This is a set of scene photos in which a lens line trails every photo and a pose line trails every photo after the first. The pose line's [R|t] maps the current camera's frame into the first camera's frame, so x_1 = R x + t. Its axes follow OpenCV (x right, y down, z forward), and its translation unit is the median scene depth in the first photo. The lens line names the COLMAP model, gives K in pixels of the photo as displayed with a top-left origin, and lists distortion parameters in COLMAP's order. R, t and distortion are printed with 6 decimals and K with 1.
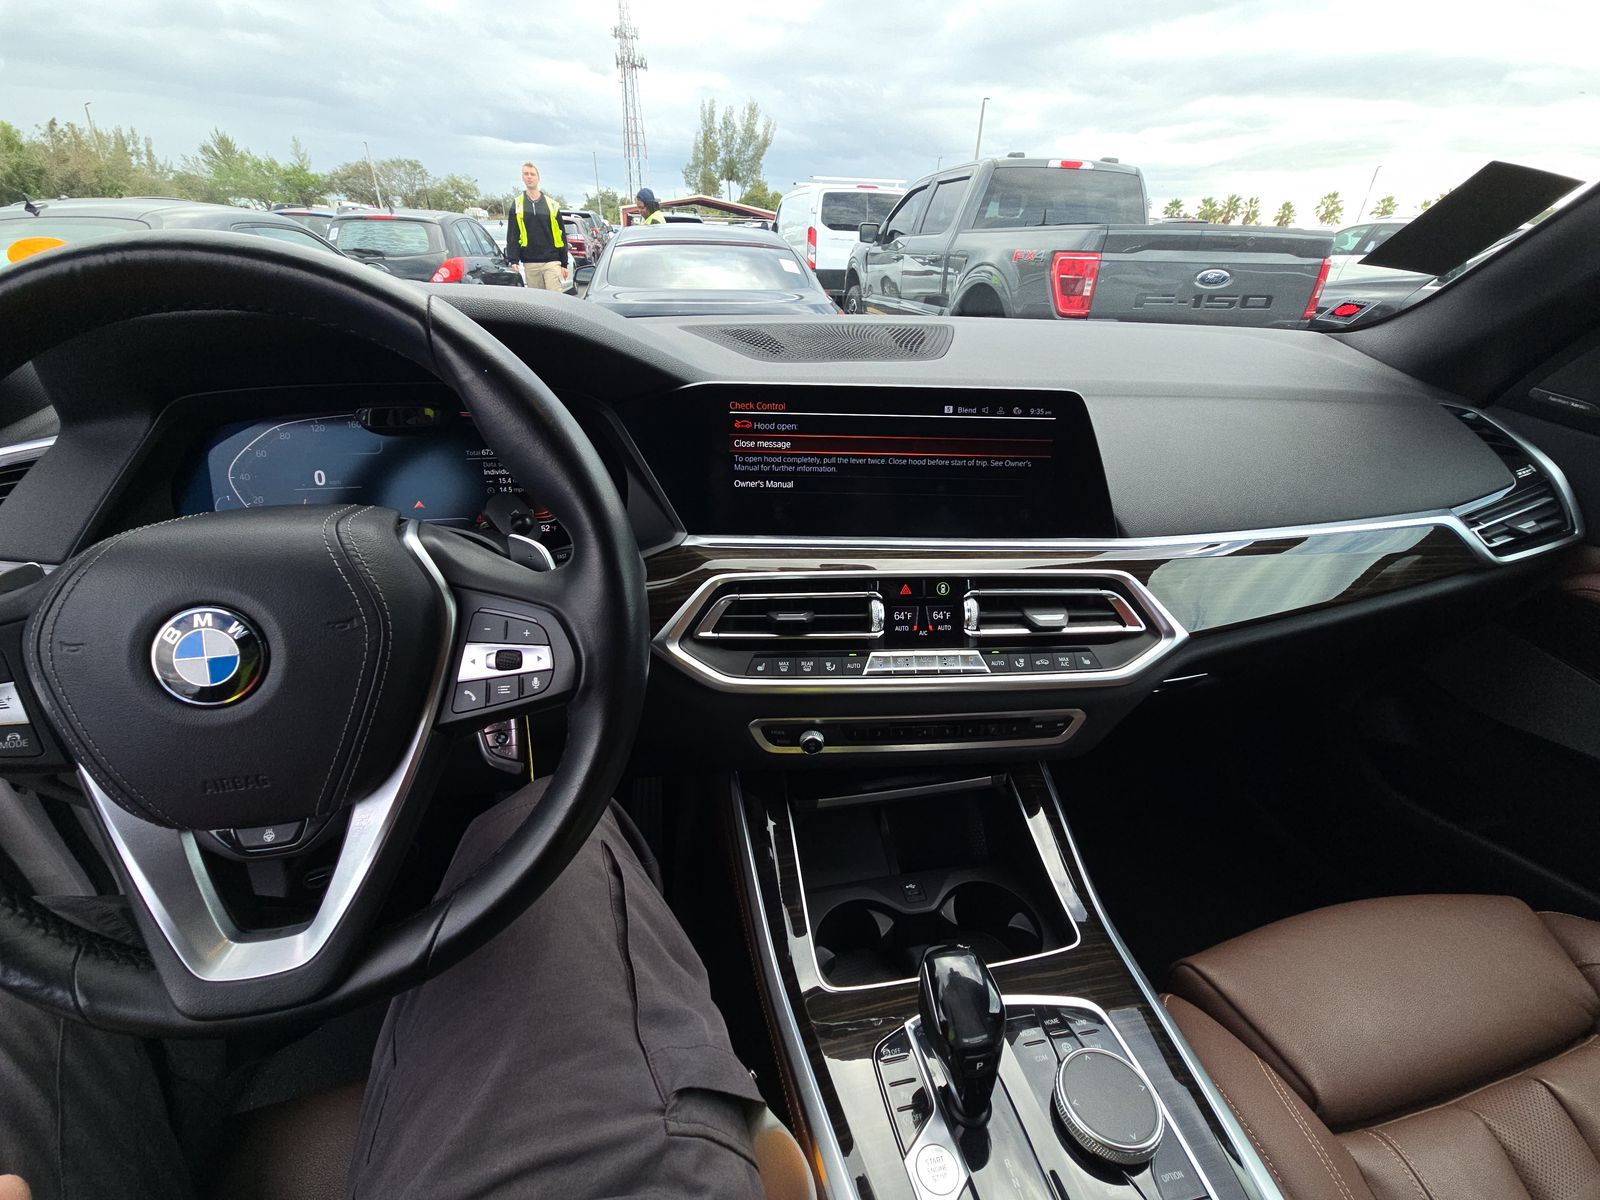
lens RADIAL K [[666.7, 0, 856.5], [0, 666.7, 594.8], [0, 0, 1]] dist [0.023402, -0.018565]
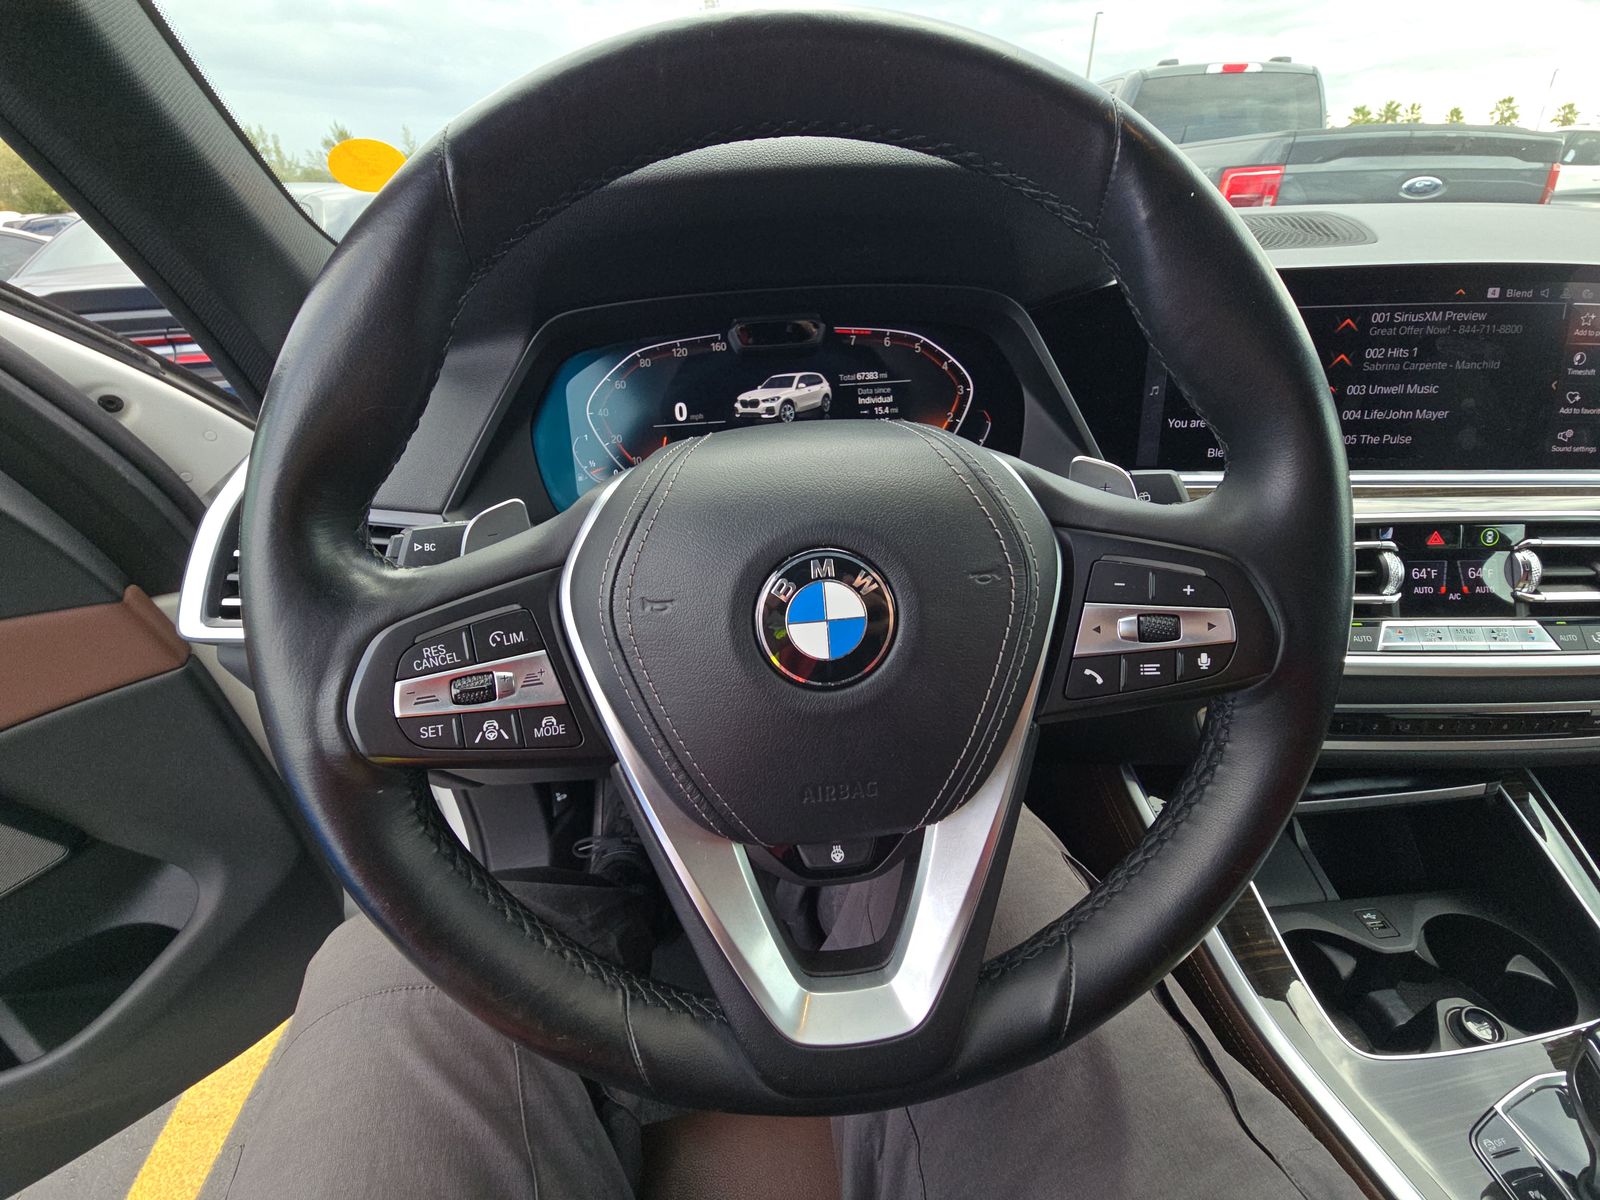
lens RADIAL K [[650.2, 0, 805.3], [0, 650.2, 594.8], [0, 0, 1]] dist [0.020746, -0.016122]
pose [[0.990599, 0.007718, -0.136578, -0.521552], [-0.000408, 0.998569, 0.053468, 0.016500], [0.136795, -0.052910, 0.989185, 0.175791]]
